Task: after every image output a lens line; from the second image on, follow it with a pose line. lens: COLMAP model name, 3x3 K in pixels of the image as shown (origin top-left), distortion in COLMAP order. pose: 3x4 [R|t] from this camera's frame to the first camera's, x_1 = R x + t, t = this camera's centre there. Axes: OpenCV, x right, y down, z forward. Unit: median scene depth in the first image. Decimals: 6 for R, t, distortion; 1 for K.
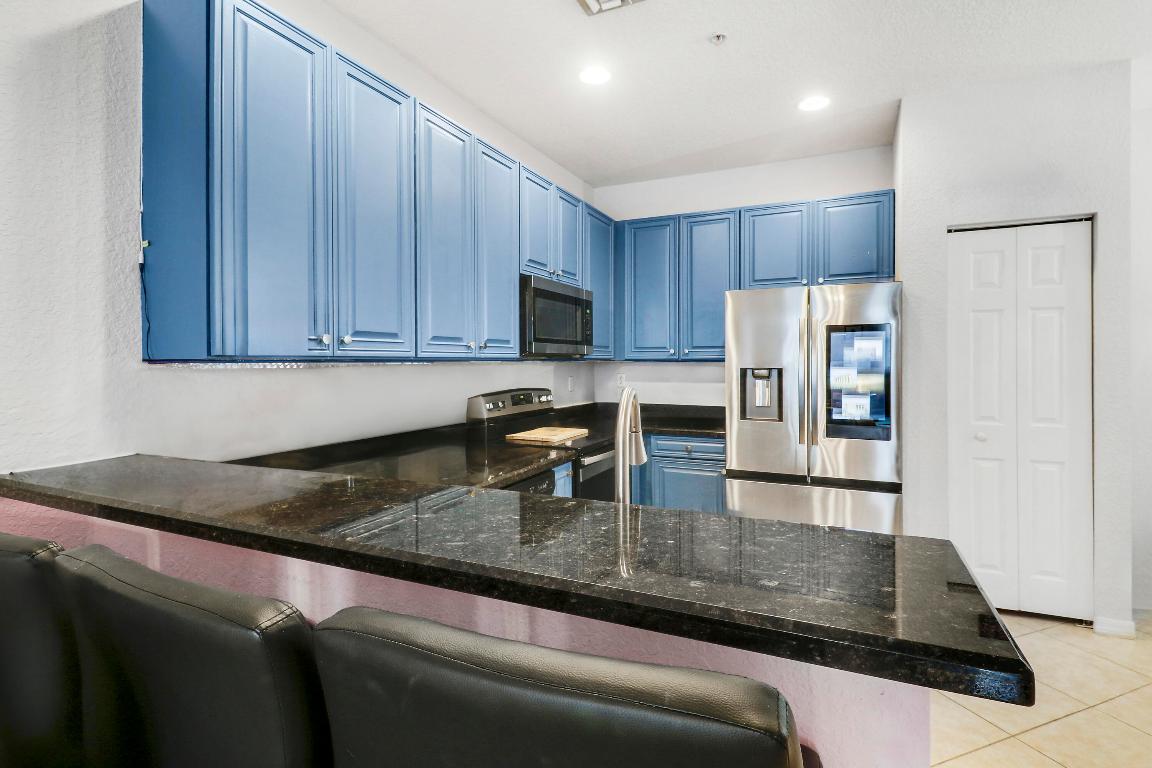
lens RADIAL K [[542.3, 0, 576.7], [0, 542.3, 363.4], [0, 0, 1]] dist [0.000865, -0.009908]
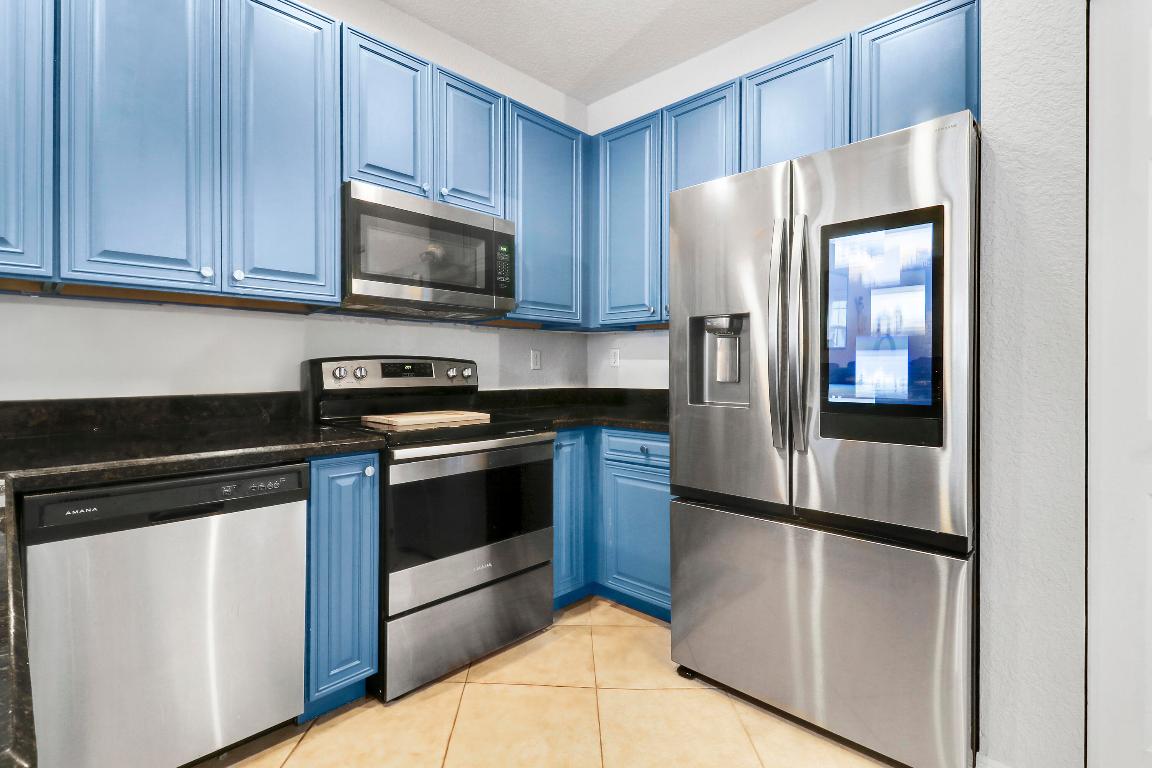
lens RADIAL K [[549.8, 0, 580.4], [0, 549.8, 368.3], [0, 0, 1]] dist [0.013046, -0.000259]
pose [[0.952211, 0.009324, -0.305298, 0.387182], [-0.010516, 0.999942, -0.002258, 0.070027], [0.305259, 0.005361, 0.952254, 0.394593]]
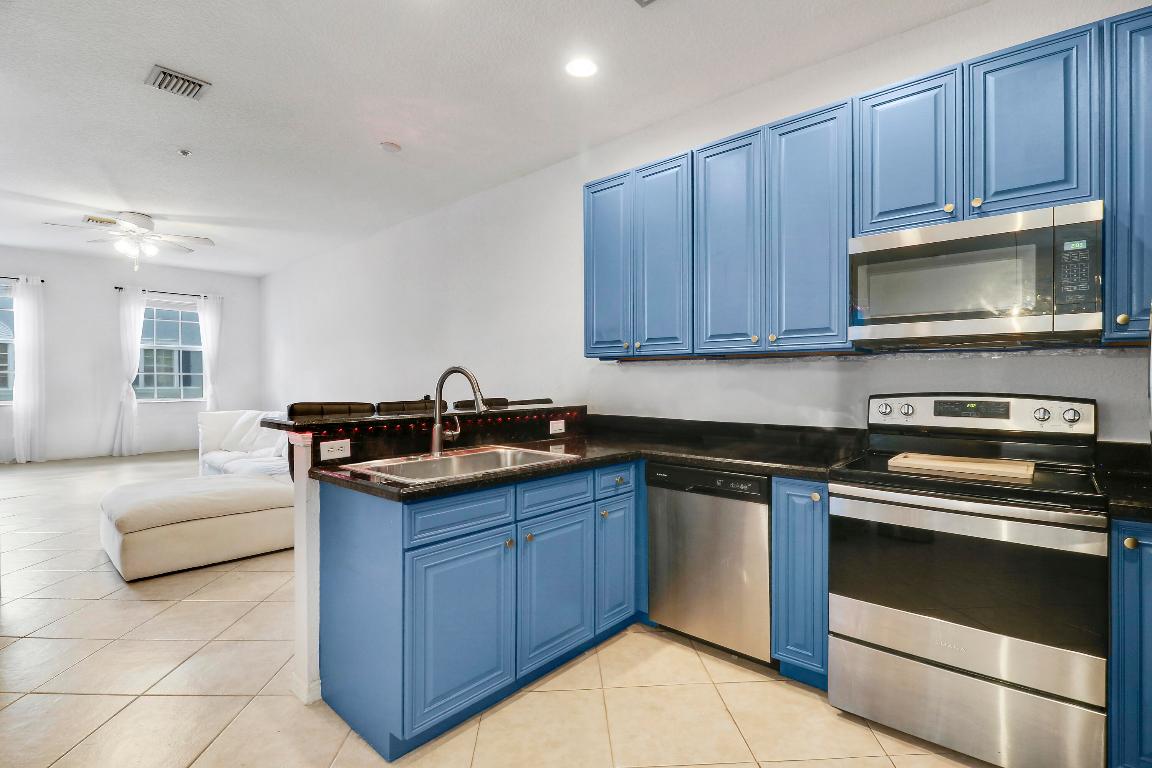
lens RADIAL K [[523.4, 0, 576.0], [0, 523.4, 384.0], [0, 0, 1]] dist [0.000096, -0.008544]
pose [[-0.283436, 0.016034, -0.958857, 0.704497], [-0.002086, 0.999848, 0.017335, 0.029269], [0.958989, 0.006913, -0.283359, 0.790041]]
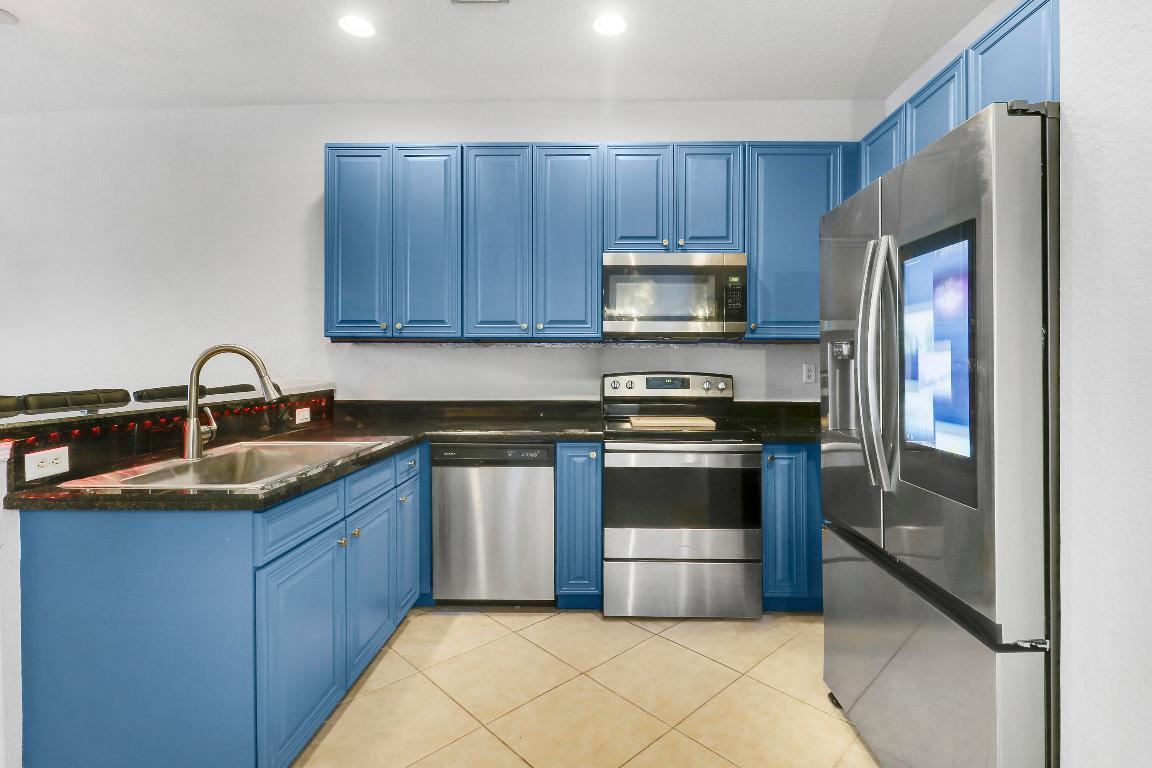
lens RADIAL K [[542.3, 0, 576.7], [0, 542.3, 363.4], [0, 0, 1]] dist [0.000865, -0.009908]
pose [[0.400252, 0.010315, -0.916347, 0.768703], [-0.010360, 0.999924, 0.006731, 0.030730], [0.916346, 0.006800, 0.400329, 0.523494]]
